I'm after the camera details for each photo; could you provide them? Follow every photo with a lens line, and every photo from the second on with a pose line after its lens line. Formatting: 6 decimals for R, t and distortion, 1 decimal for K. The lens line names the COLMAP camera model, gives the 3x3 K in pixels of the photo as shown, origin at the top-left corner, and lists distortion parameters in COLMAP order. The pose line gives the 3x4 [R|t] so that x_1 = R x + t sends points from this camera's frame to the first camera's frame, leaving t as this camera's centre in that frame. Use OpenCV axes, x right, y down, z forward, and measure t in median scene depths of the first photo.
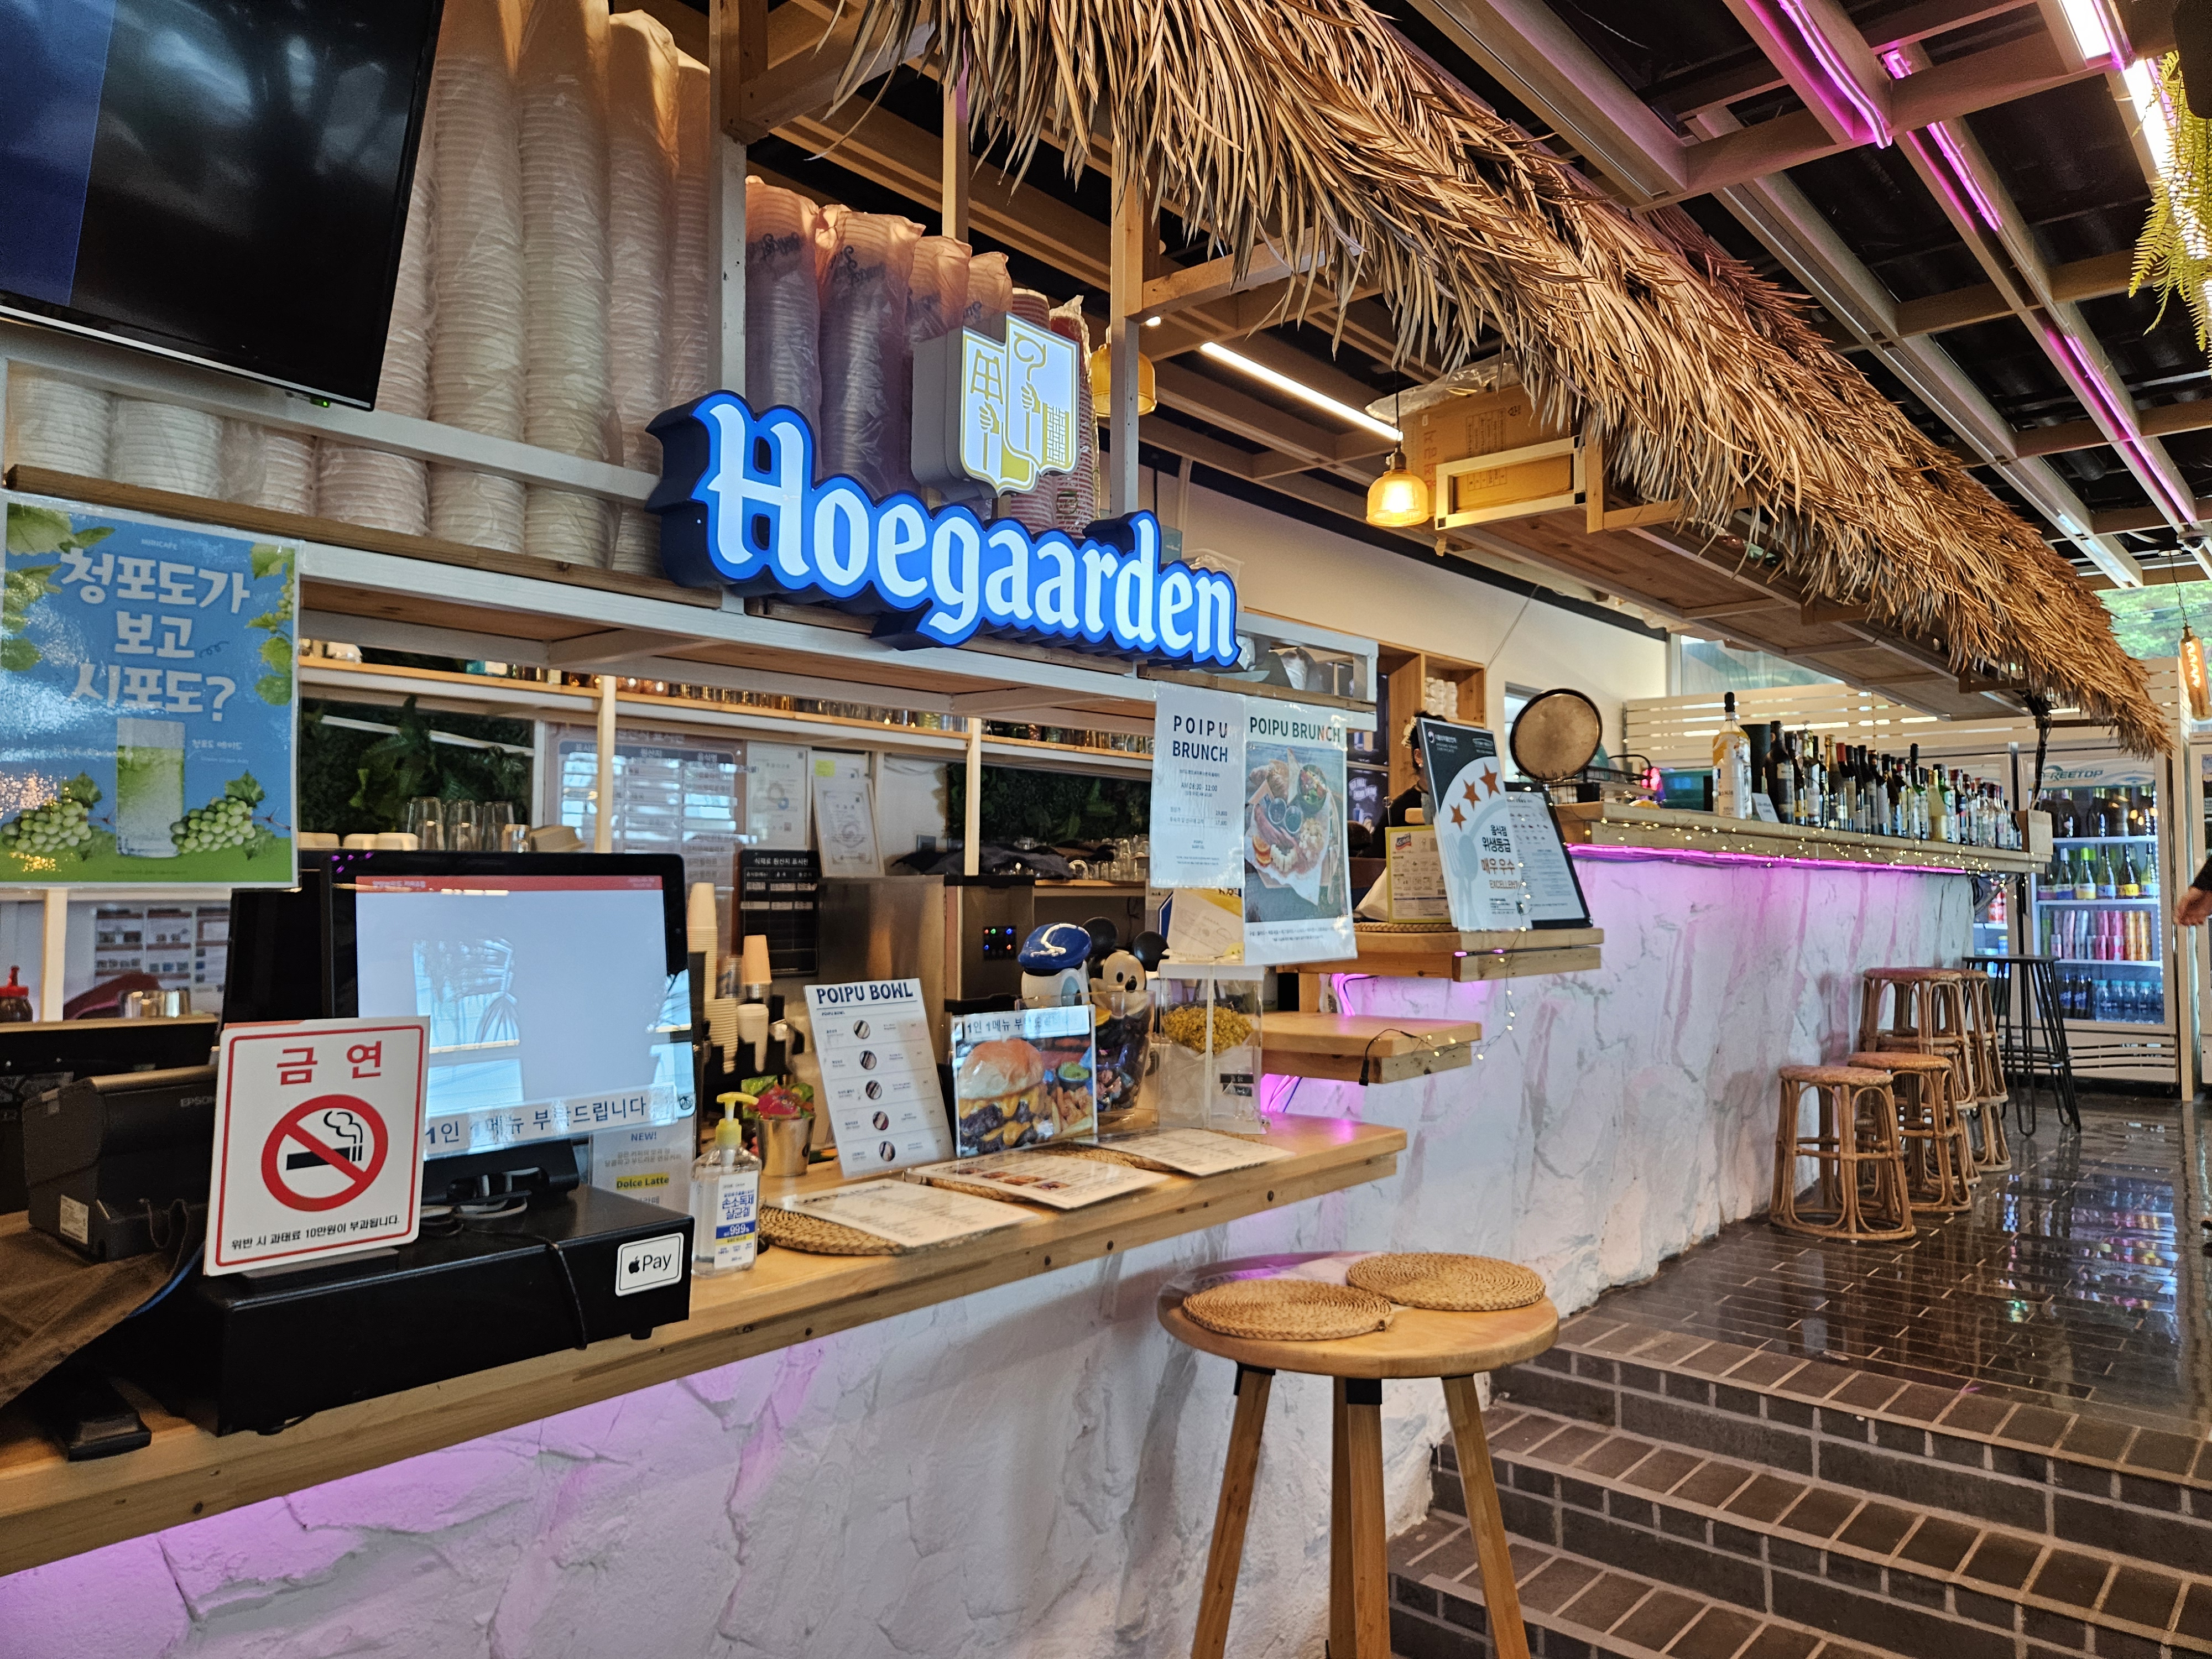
lens RADIAL K [[1493.8, 0, 1105.6], [0, 1493.8, 826.1], [0, 0, 1]] dist [-0.001866, -0.000135]
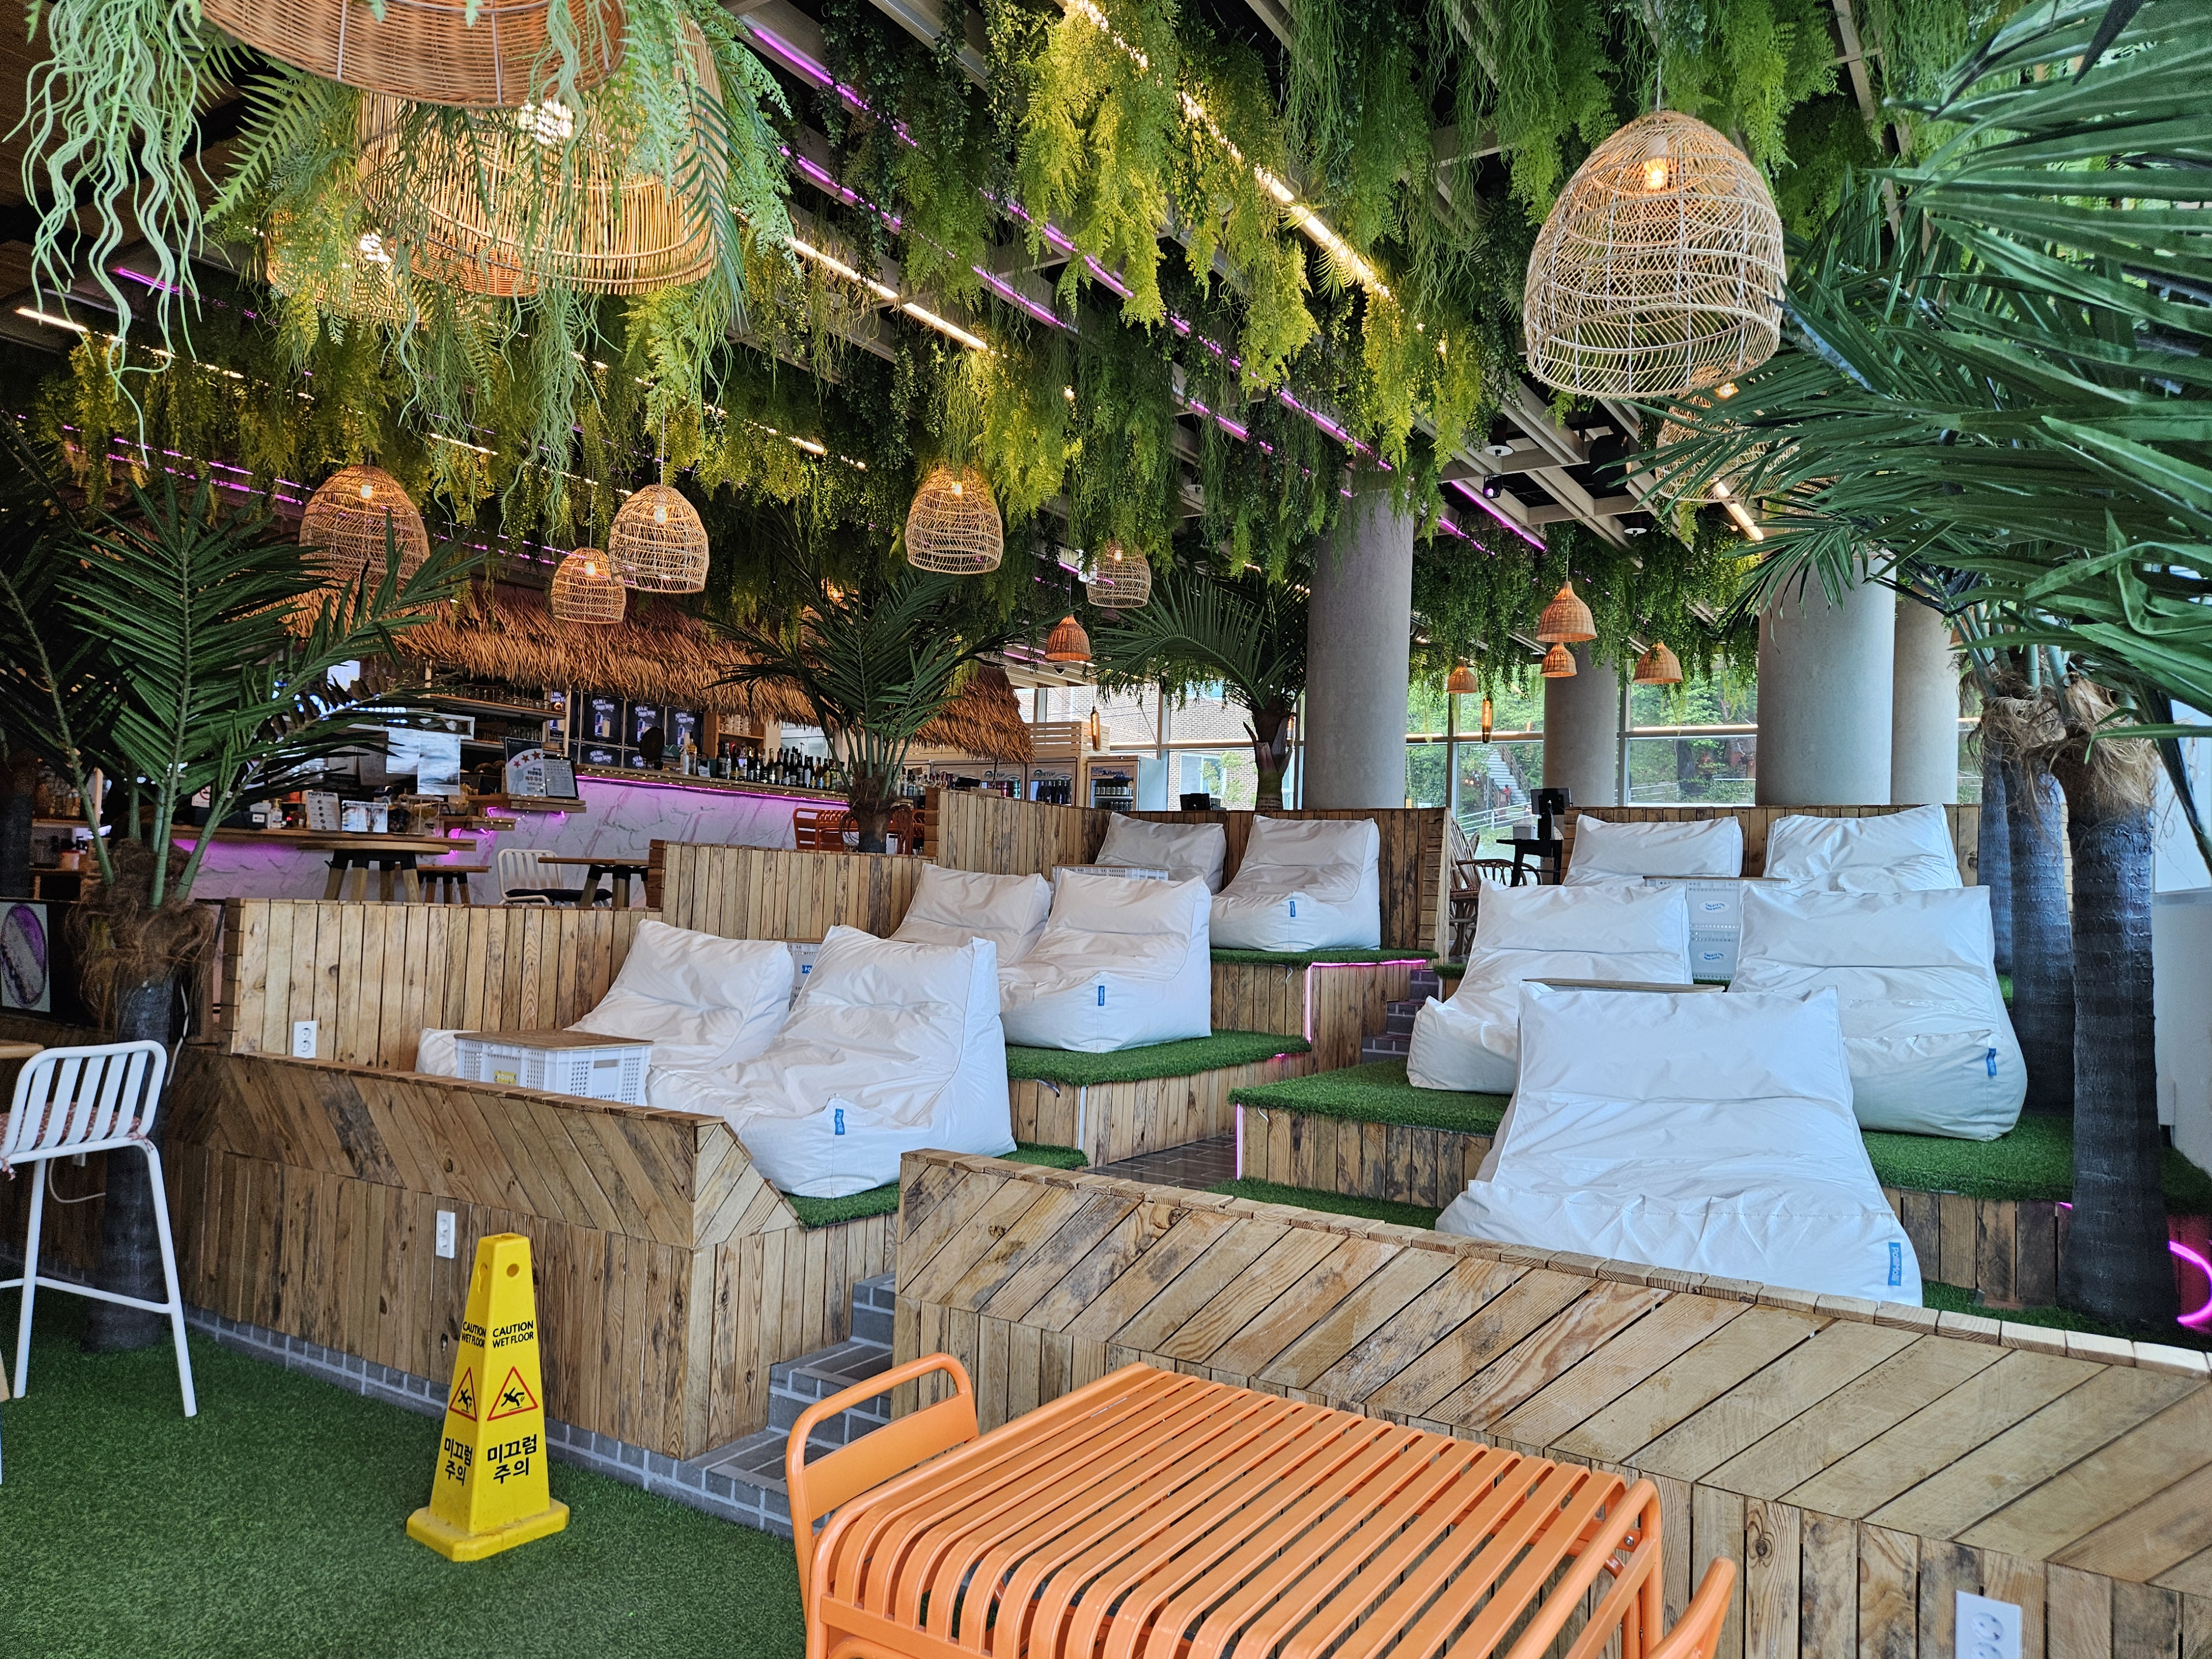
lens RADIAL K [[1493.8, 0, 1106.7], [0, 1493.8, 826.7], [0, 0, 1]] dist [-0.001866, -0.000135]
pose [[0.986669, 0.040174, 0.157701, 1.053617], [-0.040013, 0.999190, -0.004200, 0.100081], [-0.157742, -0.002166, 0.987478, -2.731191]]
